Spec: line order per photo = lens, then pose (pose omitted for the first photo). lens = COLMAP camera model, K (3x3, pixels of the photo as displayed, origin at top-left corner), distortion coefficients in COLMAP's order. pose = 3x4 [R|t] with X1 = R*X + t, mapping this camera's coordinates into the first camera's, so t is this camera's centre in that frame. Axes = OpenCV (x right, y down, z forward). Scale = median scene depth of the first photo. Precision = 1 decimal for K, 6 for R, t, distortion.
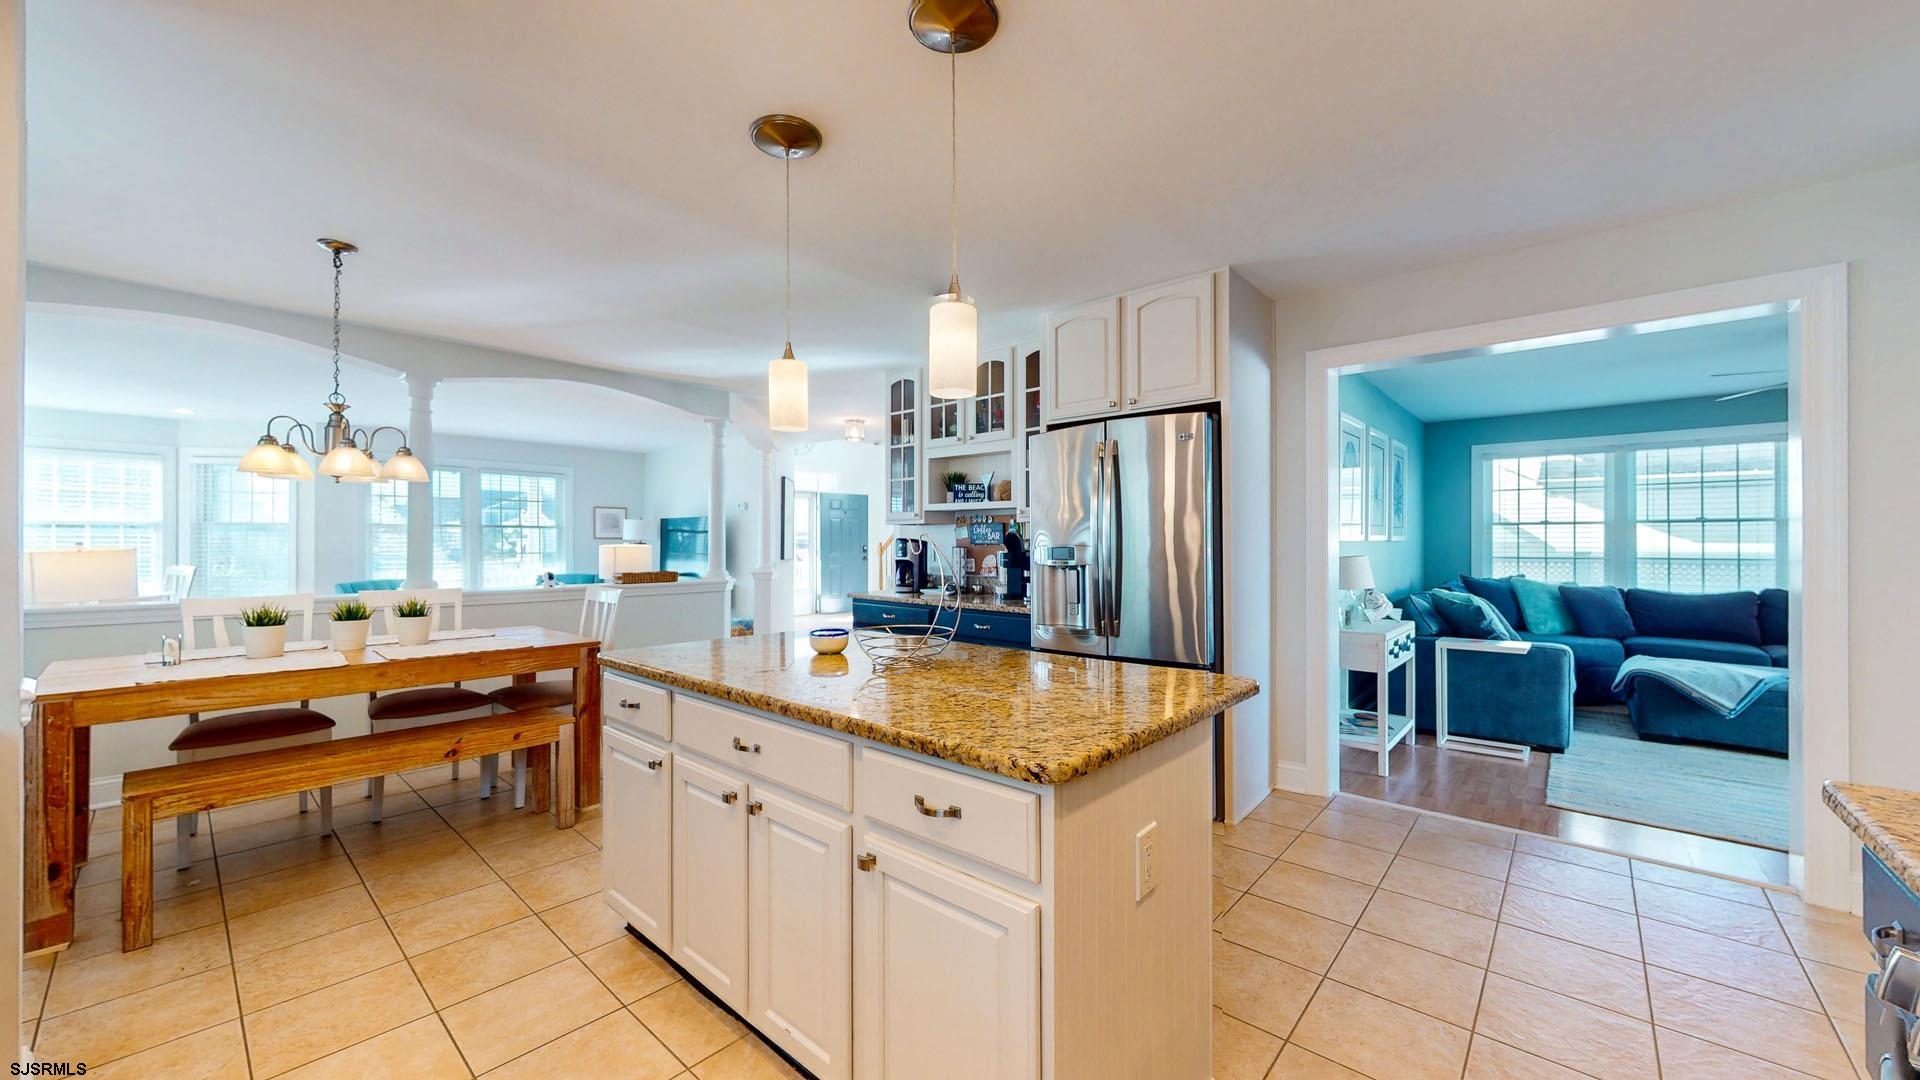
lens RADIAL K [[708.9, 0, 962.2], [0, 708.9, 541.8], [0, 0, 1]] dist [0.000013, -0.000029]
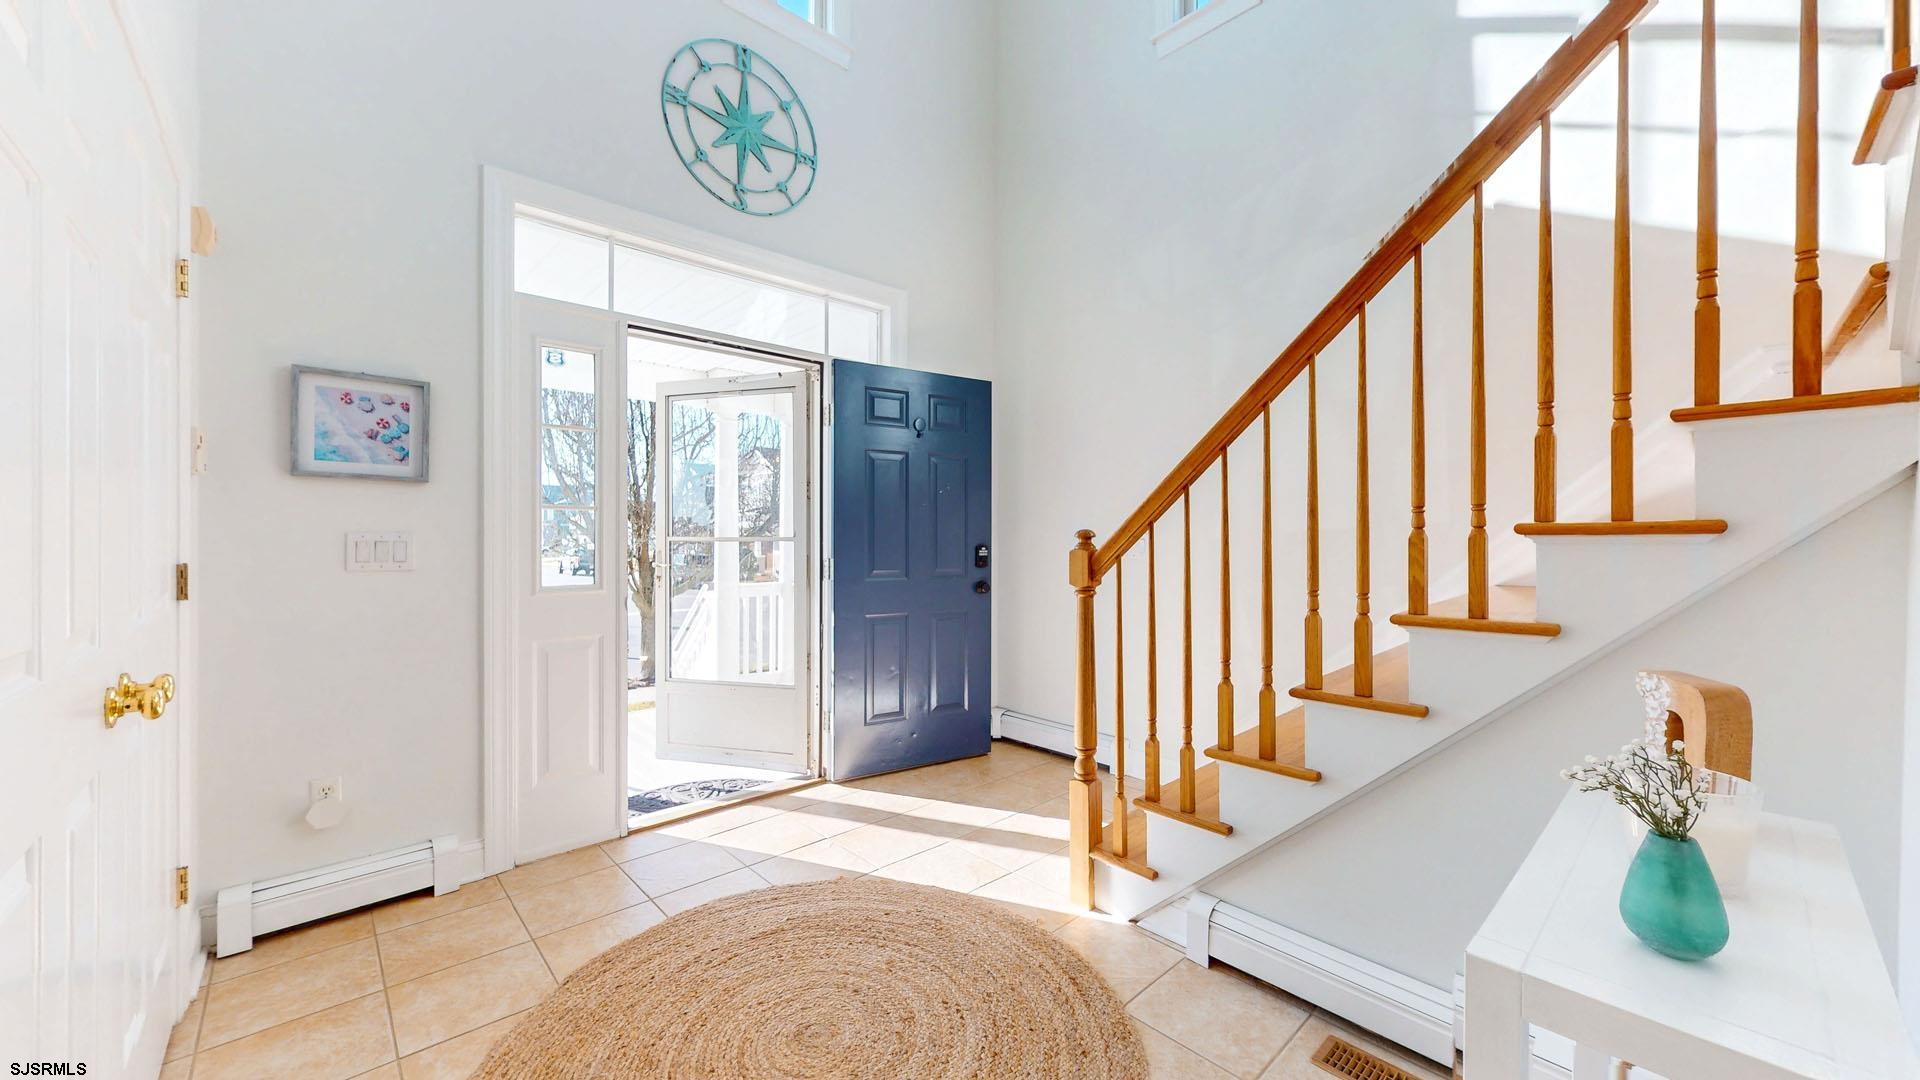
lens RADIAL K [[708.9, 0, 957.8], [0, 708.9, 540.9], [0, 0, 1]] dist [0.000013, -0.000029]
pose [[0.995458, 0.004452, -0.095101, -0.119602], [-0.004436, 0.999990, 0.000382, 0.003734], [0.095101, 0.000042, 0.995468, 0.701840]]
